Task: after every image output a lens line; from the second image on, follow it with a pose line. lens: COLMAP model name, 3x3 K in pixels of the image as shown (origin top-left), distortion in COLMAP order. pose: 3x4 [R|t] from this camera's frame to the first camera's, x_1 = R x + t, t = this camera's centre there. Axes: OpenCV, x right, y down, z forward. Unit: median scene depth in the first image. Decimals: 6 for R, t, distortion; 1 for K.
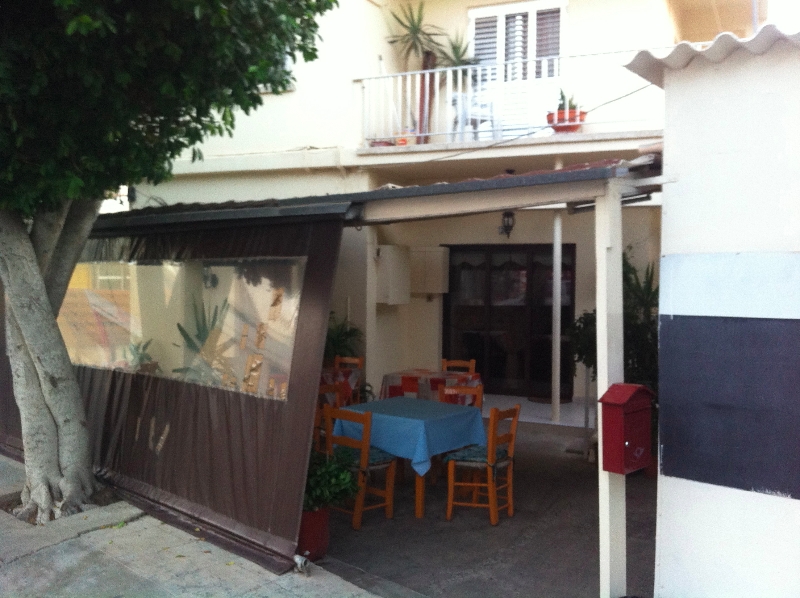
lens RADIAL K [[789.2, 0, 400.0], [0, 789.2, 299.0], [0, 0, 1]] dist [0.014194, -0.171791]
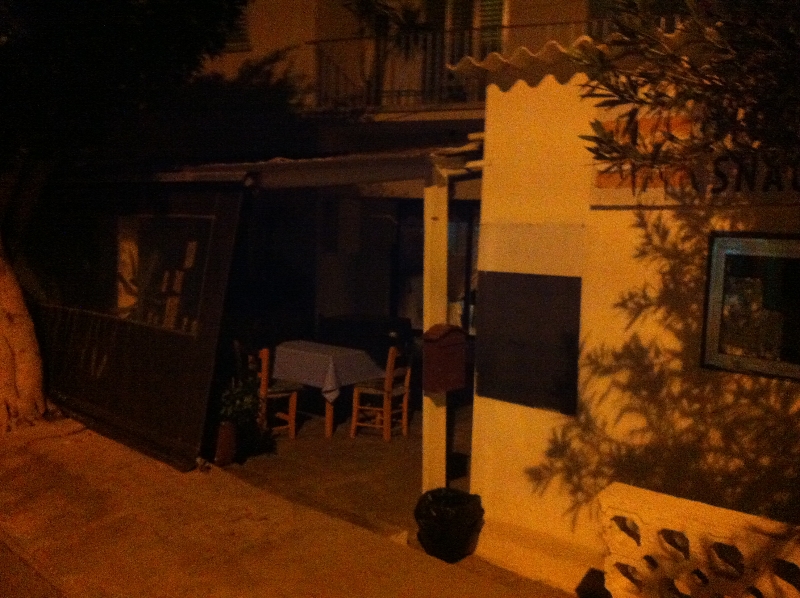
lens RADIAL K [[756.0, 0, 400.0], [0, 756.0, 299.0], [0, 0, 1]] dist [0.005041, -0.132804]
pose [[0.999304, 0.016465, 0.033467, 0.115514], [-0.018723, 0.997486, 0.068339, -0.010853], [-0.032258, -0.068918, 0.997101, -0.149805]]
